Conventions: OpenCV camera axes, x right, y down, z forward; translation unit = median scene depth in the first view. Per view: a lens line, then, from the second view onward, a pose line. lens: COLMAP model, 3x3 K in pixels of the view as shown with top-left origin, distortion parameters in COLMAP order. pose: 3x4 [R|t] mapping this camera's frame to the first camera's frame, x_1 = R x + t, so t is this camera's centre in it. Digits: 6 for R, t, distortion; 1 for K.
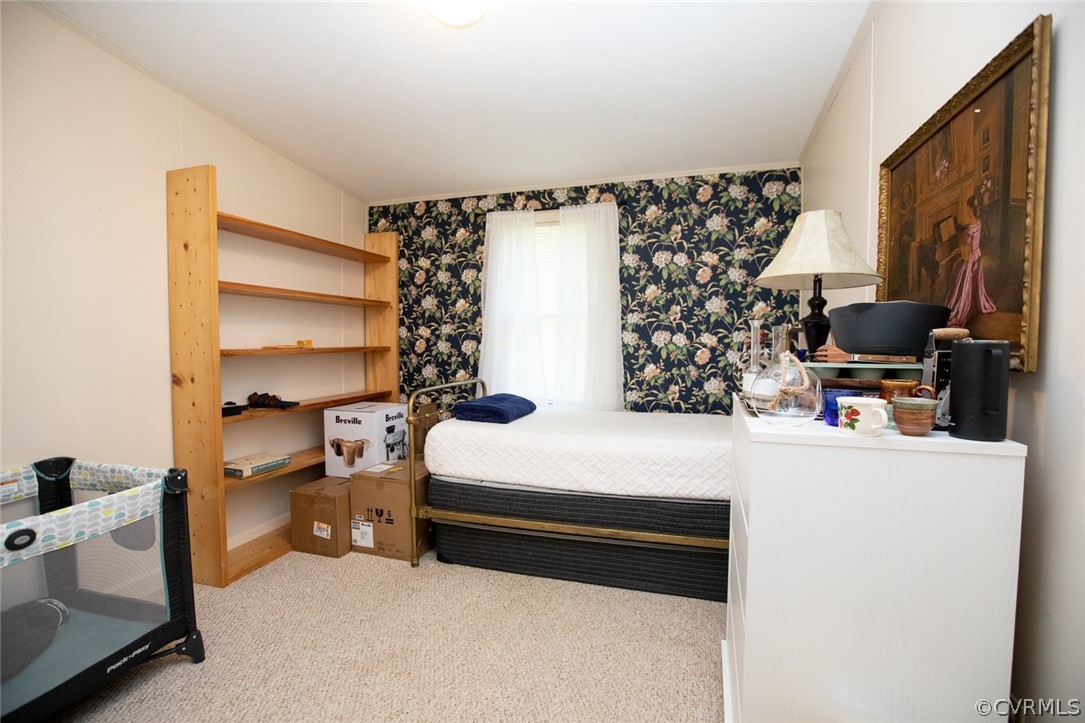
lens RADIAL K [[503.4, 0, 538.9], [0, 503.4, 362.0], [0, 0, 1]] dist [-0.054698, 0.025700]
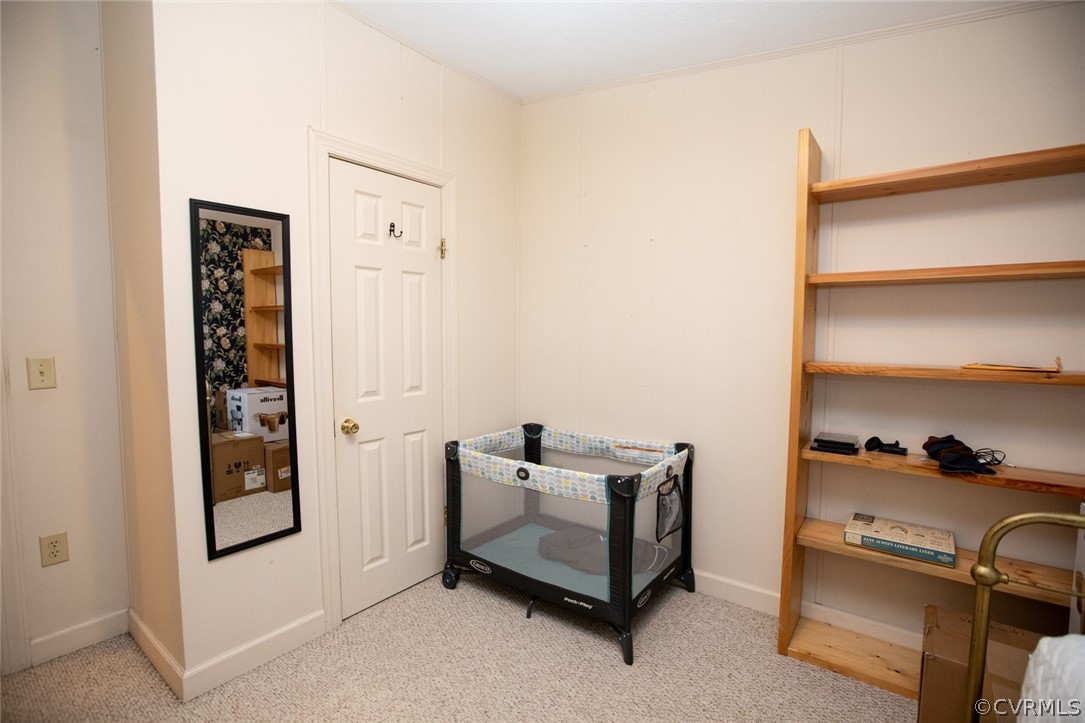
lens RADIAL K [[503.4, 0, 538.9], [0, 503.4, 362.0], [0, 0, 1]] dist [-0.054698, 0.025700]
pose [[-0.337455, 0.066516, -0.938989, 0.399116], [-0.047910, 0.994994, 0.087701, -0.132194], [0.940122, 0.074582, -0.332579, 1.468451]]
